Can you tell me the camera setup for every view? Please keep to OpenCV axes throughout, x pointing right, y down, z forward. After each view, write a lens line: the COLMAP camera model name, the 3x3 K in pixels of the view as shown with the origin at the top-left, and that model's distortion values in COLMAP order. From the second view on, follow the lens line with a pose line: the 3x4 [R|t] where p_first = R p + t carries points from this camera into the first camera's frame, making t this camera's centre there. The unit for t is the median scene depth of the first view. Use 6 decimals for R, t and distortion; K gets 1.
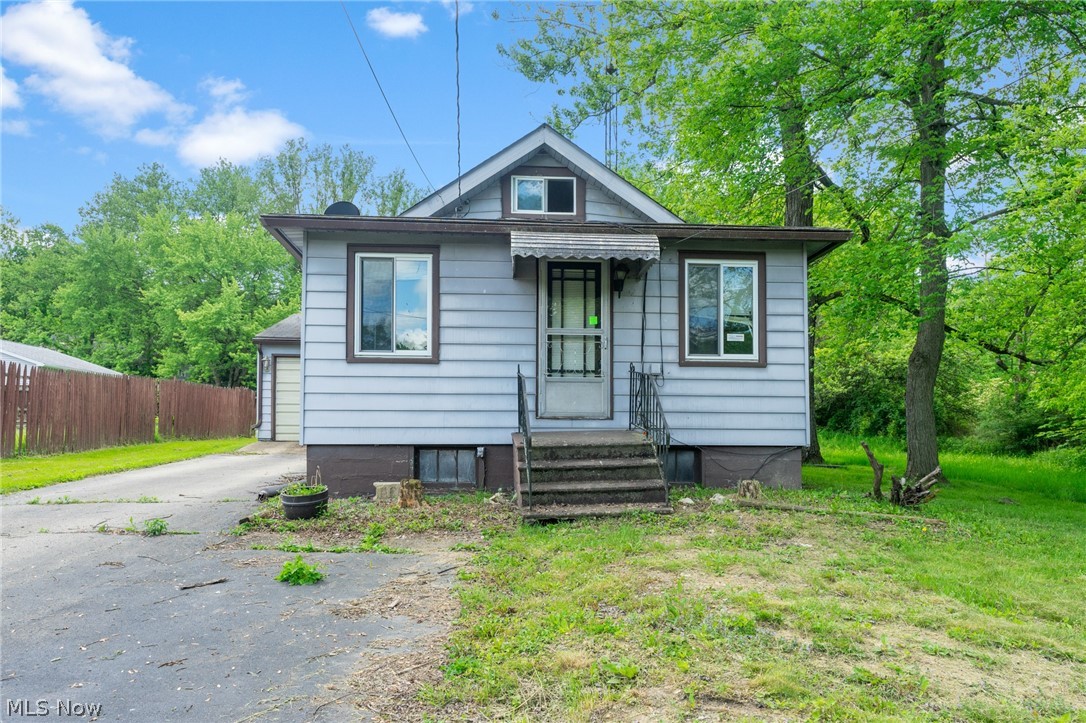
lens RADIAL K [[720.5, 0, 544.9], [0, 720.5, 411.3], [0, 0, 1]] dist [0.004266, 0.001535]
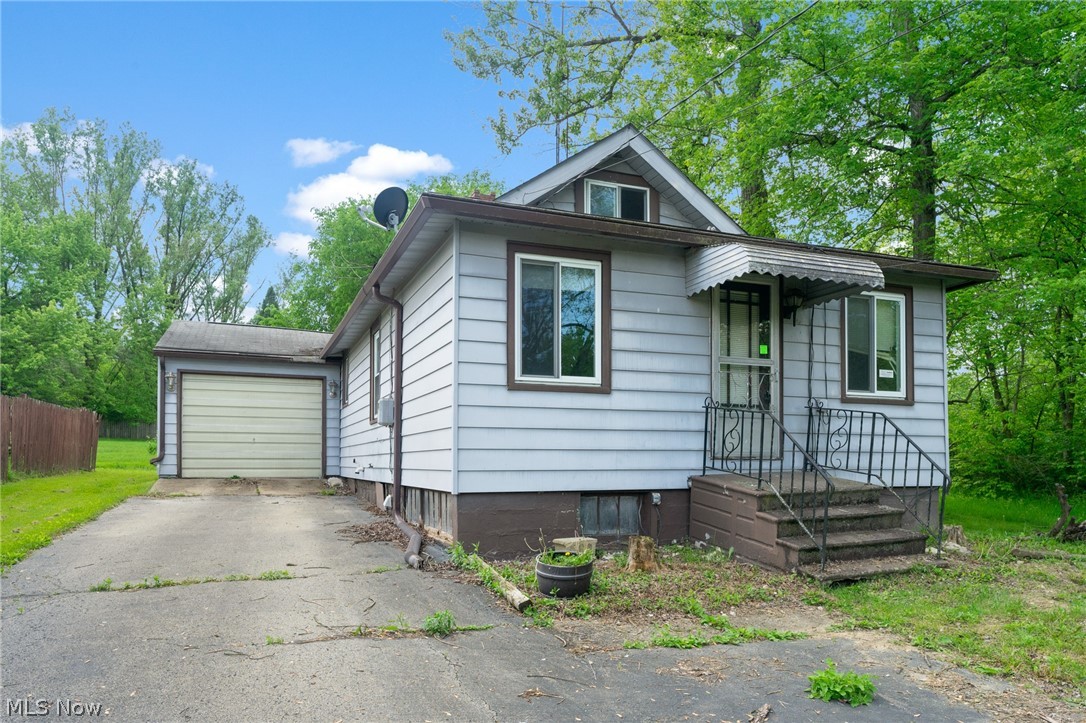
lens RADIAL K [[728.7, 0, 540.1], [0, 728.7, 446.4], [0, 0, 1]] dist [0.000541, 0.002044]
pose [[0.954970, 0.003088, 0.296686, -0.464399], [-0.007377, 0.999884, 0.013337, -0.015375], [-0.296611, -0.014925, 0.954882, 0.210998]]
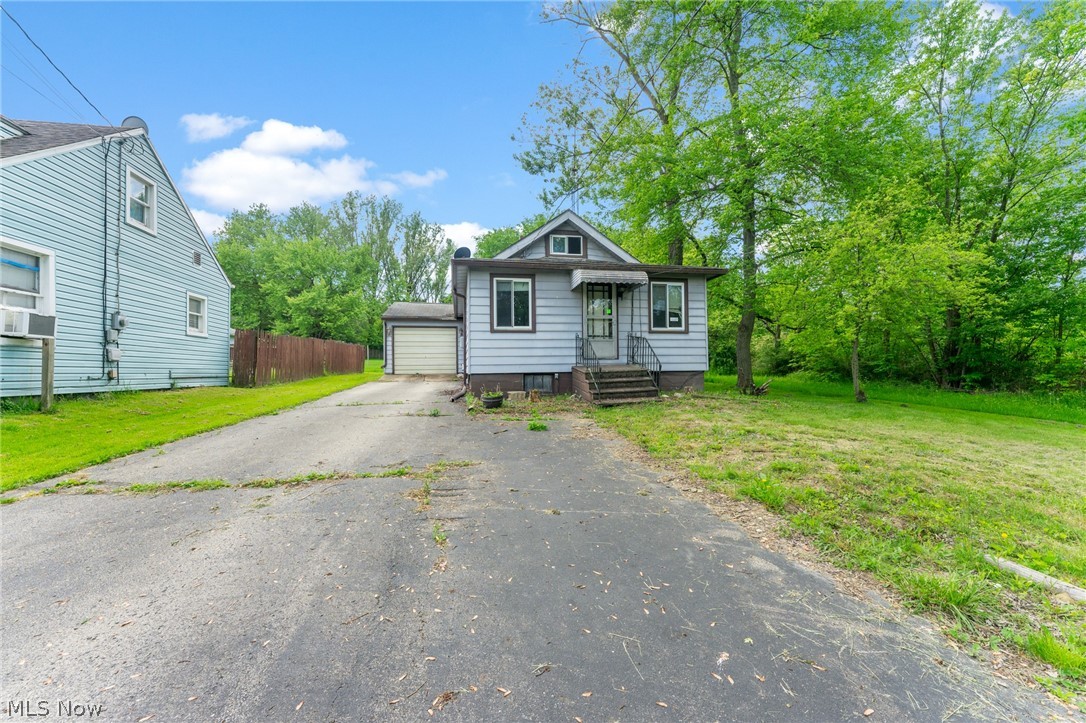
lens RADIAL K [[433.2, 0, 543.0], [0, 433.2, 361.5], [0, 0, 1]] dist [0.007786, 0.000133]
pose [[0.993455, -0.013341, 0.113446, -0.259575], [0.011886, 0.999838, 0.013492, -0.001566], [-0.113608, -0.012055, 0.993453, -0.210071]]
